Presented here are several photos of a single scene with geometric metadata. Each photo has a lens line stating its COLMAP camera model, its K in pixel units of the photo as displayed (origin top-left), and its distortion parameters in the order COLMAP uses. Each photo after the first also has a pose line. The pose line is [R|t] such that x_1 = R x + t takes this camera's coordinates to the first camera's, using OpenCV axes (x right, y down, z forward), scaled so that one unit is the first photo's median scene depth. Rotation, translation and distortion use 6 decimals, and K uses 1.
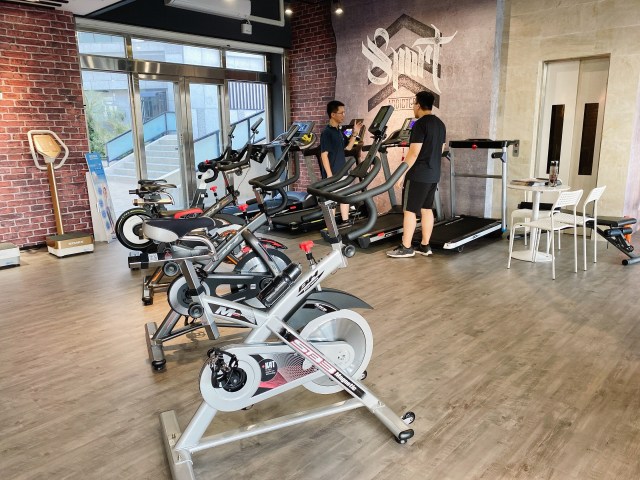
lens RADIAL K [[486.4, 0, 320.4], [0, 486.4, 241.8], [0, 0, 1]] dist [0.006198, -0.006850]
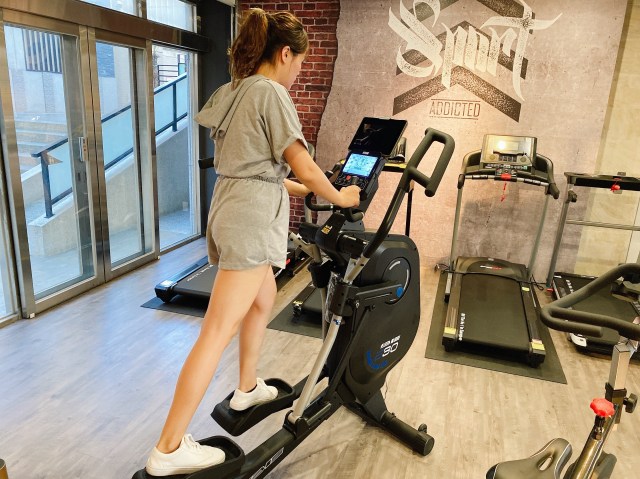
lens RADIAL K [[486.4, 0, 317.3], [0, 486.4, 239.5], [0, 0, 1]] dist [0.006198, -0.006850]
pose [[0.899274, -0.060295, 0.433210, -0.362765], [0.037213, 0.997409, 0.061575, -0.170262], [-0.435800, -0.039252, 0.899187, 0.522708]]
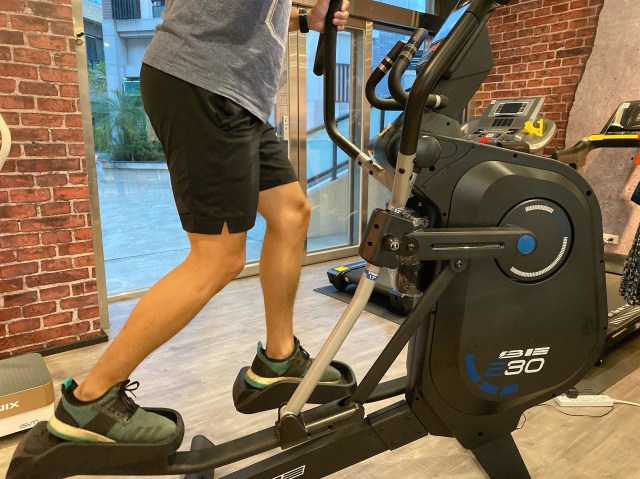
lens RADIAL K [[486.4, 0, 322.3], [0, 486.4, 235.8], [0, 0, 1]] dist [0.006198, -0.006850]
pose [[0.989199, 0.045952, -0.139193, -0.209253], [-0.049220, 0.998585, -0.020127, -0.106624], [0.138071, 0.026761, 0.990061, 0.610479]]
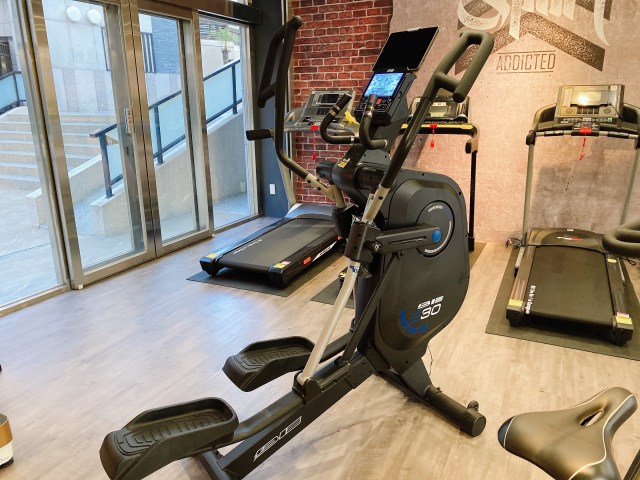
lens RADIAL K [[486.4, 0, 324.8], [0, 486.4, 239.9], [0, 0, 1]] dist [0.006198, -0.006850]
pose [[0.952257, -0.076443, 0.295572, -0.310788], [0.060759, 0.996231, 0.061901, -0.130101], [-0.299190, -0.040987, 0.953313, 0.550009]]
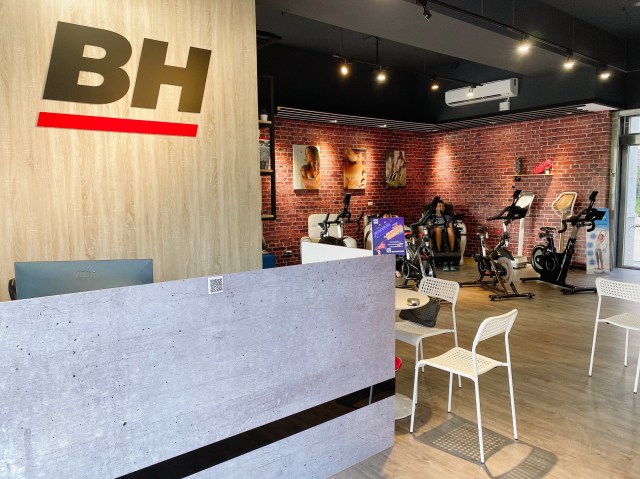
lens RADIAL K [[486.4, 0, 318.8], [0, 486.4, 239.5], [0, 0, 1]] dist [0.006198, -0.006850]
pose [[-0.149027, 0.112970, -0.982359, 0.971655], [-0.203354, 0.968717, 0.142250, -0.128779], [0.967697, 0.220966, -0.121392, 0.411996]]
